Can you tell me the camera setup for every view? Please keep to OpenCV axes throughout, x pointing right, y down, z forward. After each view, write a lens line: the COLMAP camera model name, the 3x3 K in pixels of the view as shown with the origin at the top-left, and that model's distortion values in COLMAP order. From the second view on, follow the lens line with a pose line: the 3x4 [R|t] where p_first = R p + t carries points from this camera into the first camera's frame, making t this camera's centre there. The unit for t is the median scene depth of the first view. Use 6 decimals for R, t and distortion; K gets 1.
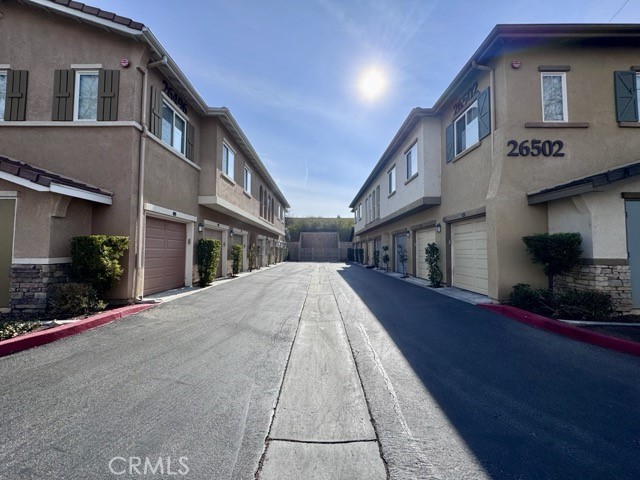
lens RADIAL K [[255.0, 0, 319.0], [0, 255.0, 240.3], [0, 0, 1]] dist [-0.002161, -0.000126]
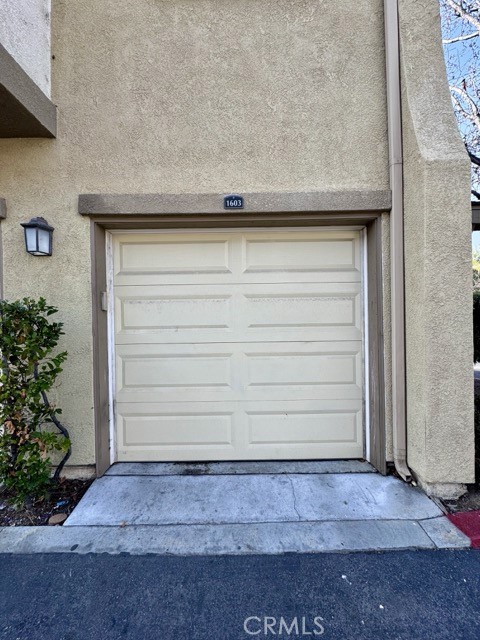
lens RADIAL K [[255.0, 0, 240.3], [0, 255.0, 321.3], [0, 0, 1]] dist [-0.002161, -0.000126]
pose [[-0.006969, -0.007324, 0.999949, 0.254627], [-0.035150, 0.999357, 0.007075, 0.023546], [-0.999358, -0.035099, -0.007222, 0.872346]]
